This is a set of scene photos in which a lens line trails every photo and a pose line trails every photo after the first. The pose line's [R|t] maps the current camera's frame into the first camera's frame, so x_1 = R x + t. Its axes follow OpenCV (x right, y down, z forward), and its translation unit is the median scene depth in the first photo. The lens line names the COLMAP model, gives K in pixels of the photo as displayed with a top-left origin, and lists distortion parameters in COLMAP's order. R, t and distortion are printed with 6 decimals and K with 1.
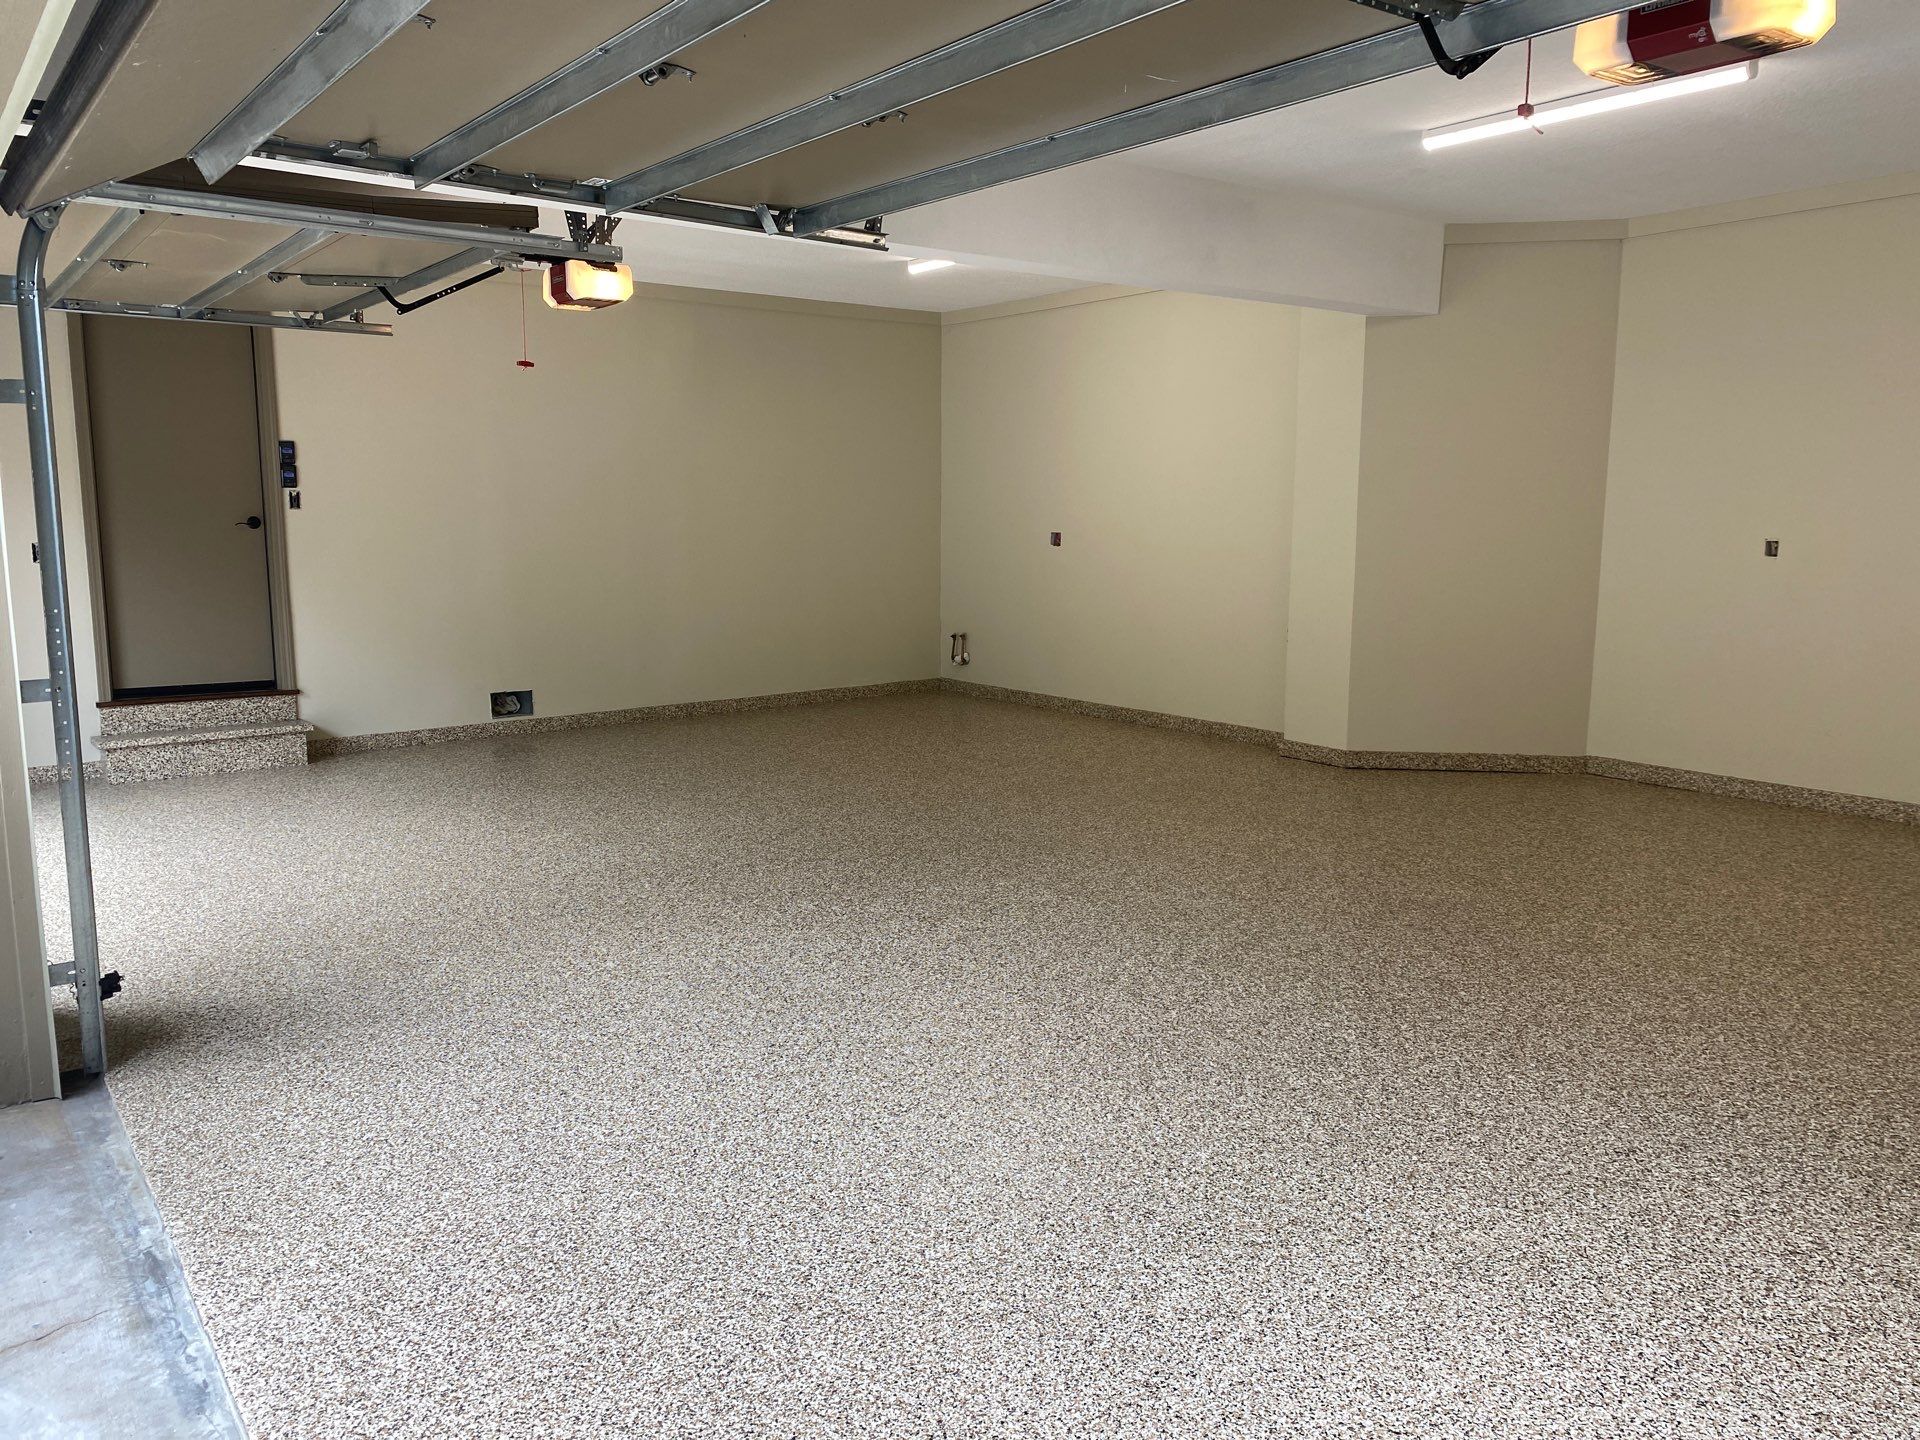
lens RADIAL K [[1495.9, 0, 960.0], [0, 1495.9, 720.0], [0, 0, 1]] dist [0.029715, -0.035626]
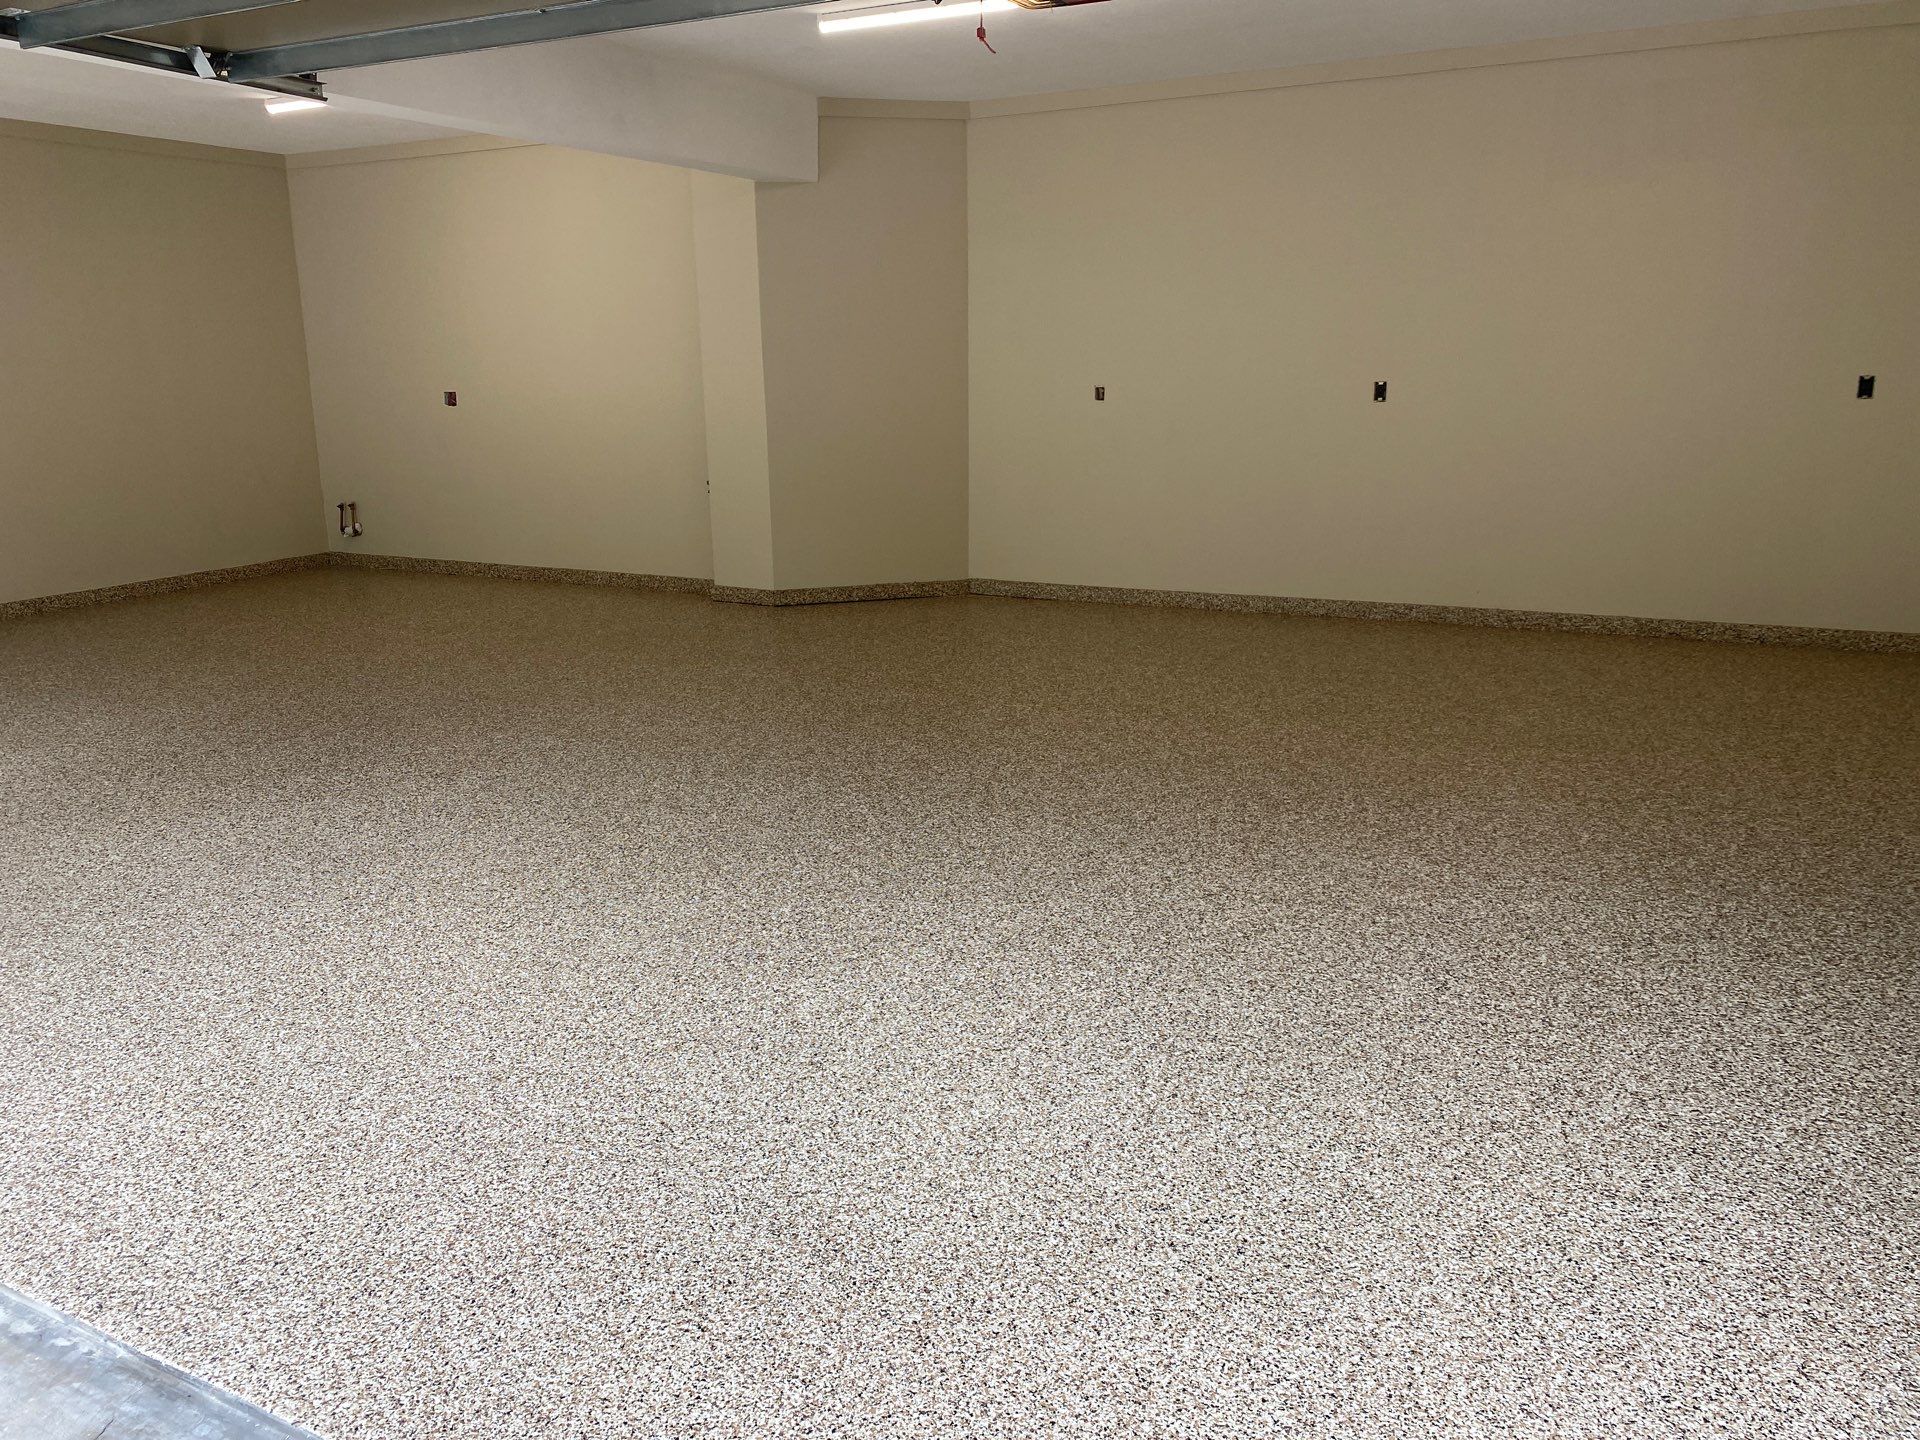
lens RADIAL K [[1494.2, 0, 992.2], [0, 1494.2, 683.8], [0, 0, 1]] dist [0.169169, -0.272241]
pose [[0.896822, -0.108863, 0.428788, -0.104652], [0.080697, 0.993244, 0.083390, 0.013307], [-0.434969, -0.040184, 0.899548, -0.082189]]
